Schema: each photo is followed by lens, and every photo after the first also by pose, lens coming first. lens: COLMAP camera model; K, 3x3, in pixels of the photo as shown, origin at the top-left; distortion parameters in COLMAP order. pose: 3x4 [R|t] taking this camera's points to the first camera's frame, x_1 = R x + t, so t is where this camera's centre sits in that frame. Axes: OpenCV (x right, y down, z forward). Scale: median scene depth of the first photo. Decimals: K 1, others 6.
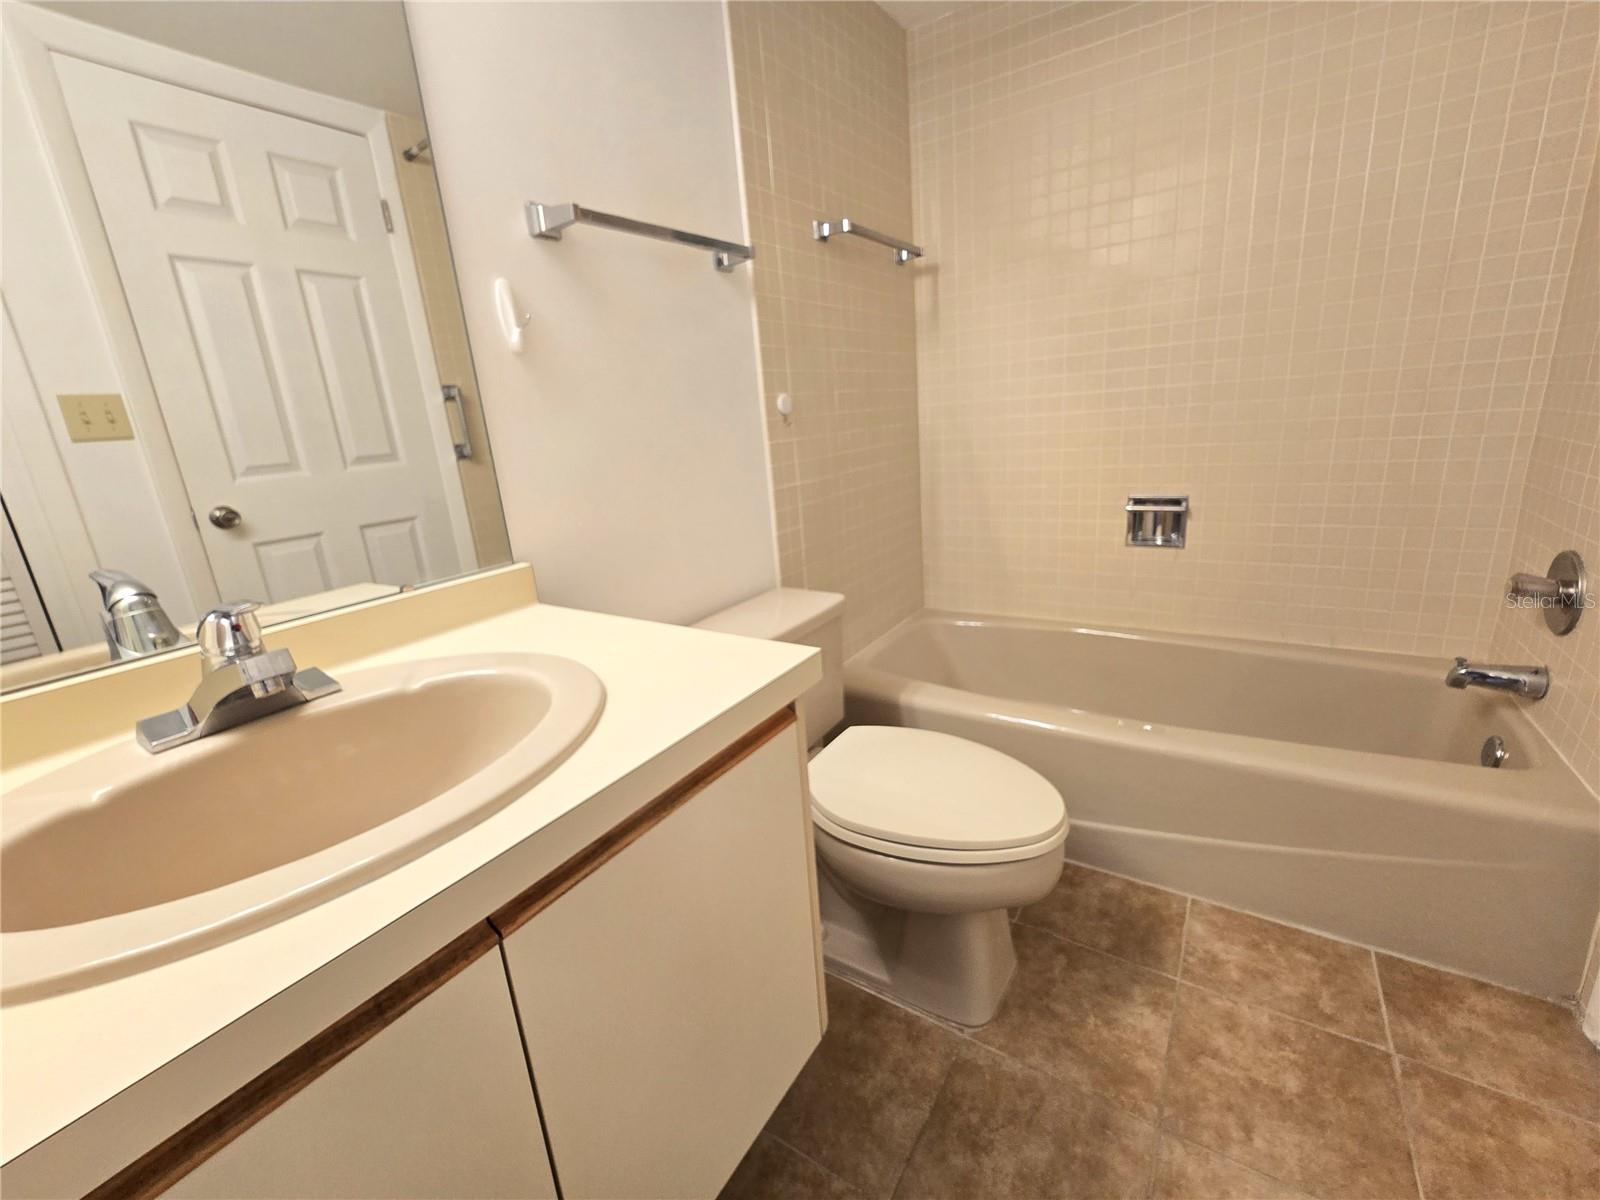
lens RADIAL K [[659.6, 0, 806.3], [0, 659.6, 595.4], [0, 0, 1]] dist [-0.007174, 0.002926]
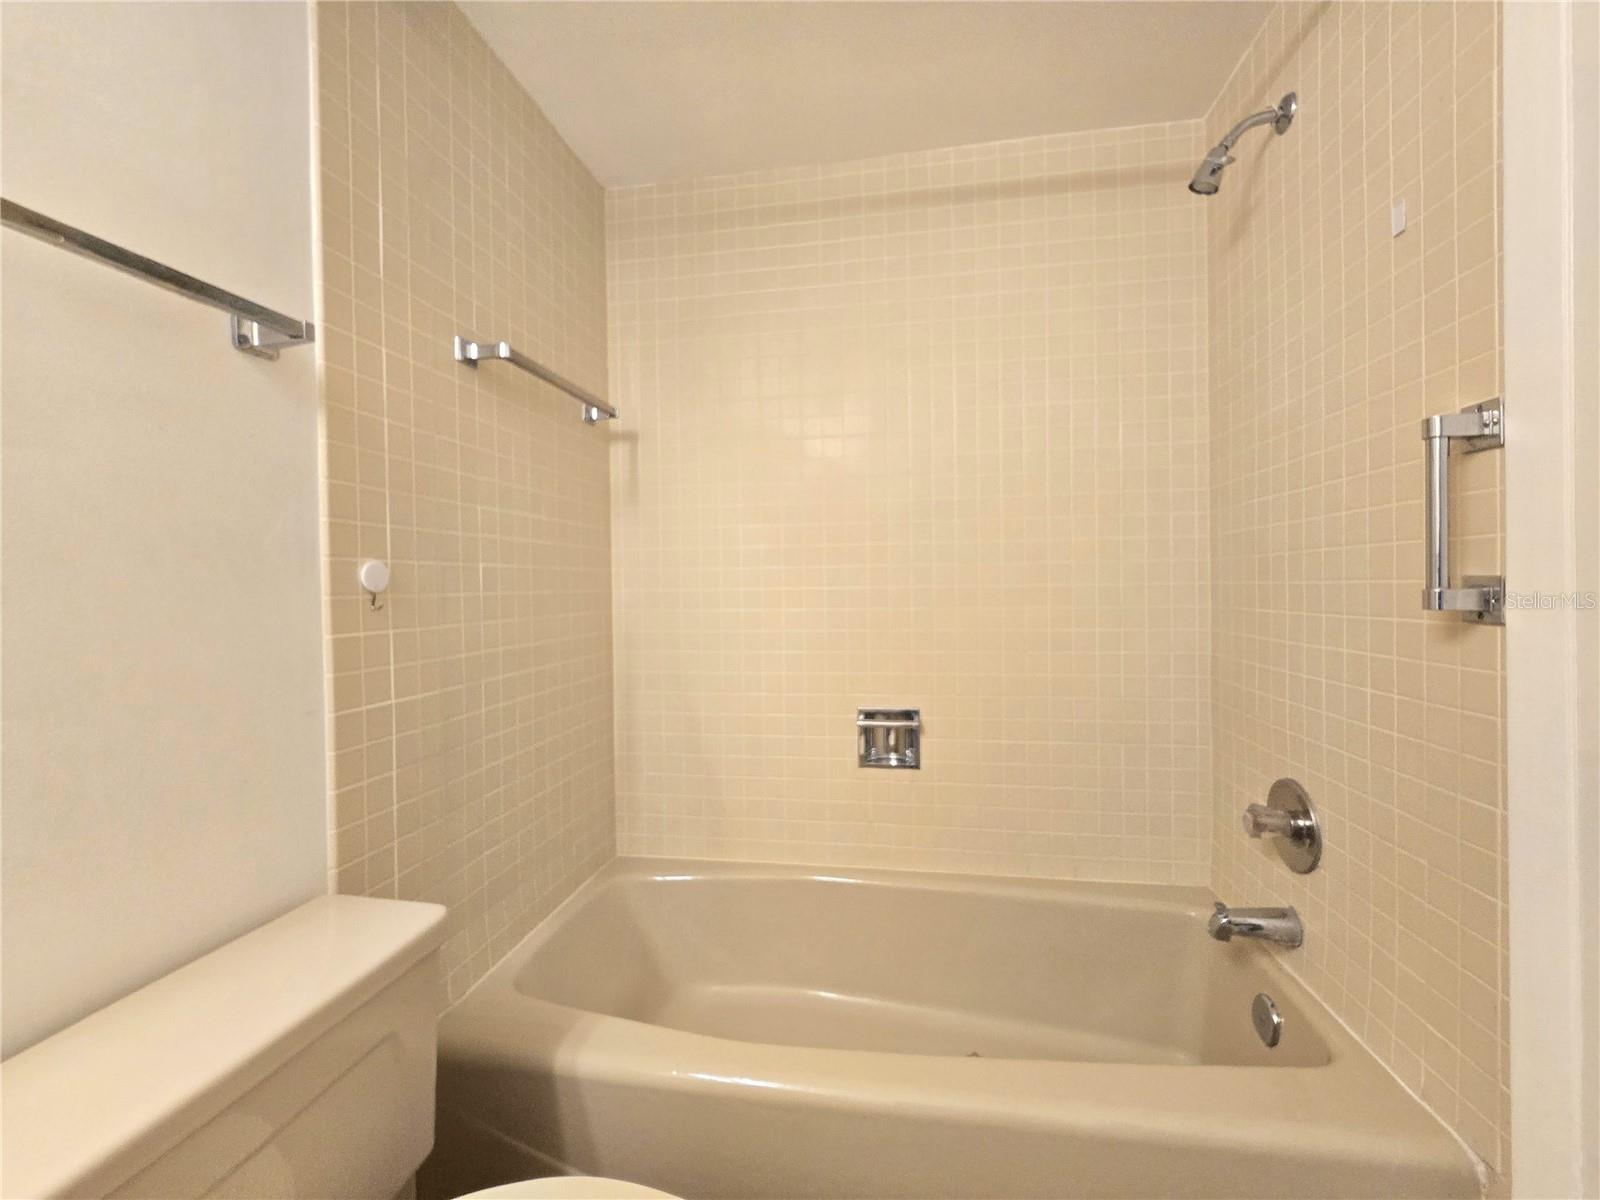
lens RADIAL K [[659.6, 0, 803.9], [0, 659.6, 594.4], [0, 0, 1]] dist [-0.007174, 0.002926]
pose [[0.914792, 0.059798, 0.399476, 0.077851], [0.051281, 0.963786, -0.261702, -0.076429], [-0.400658, 0.259888, 0.878596, 0.249219]]
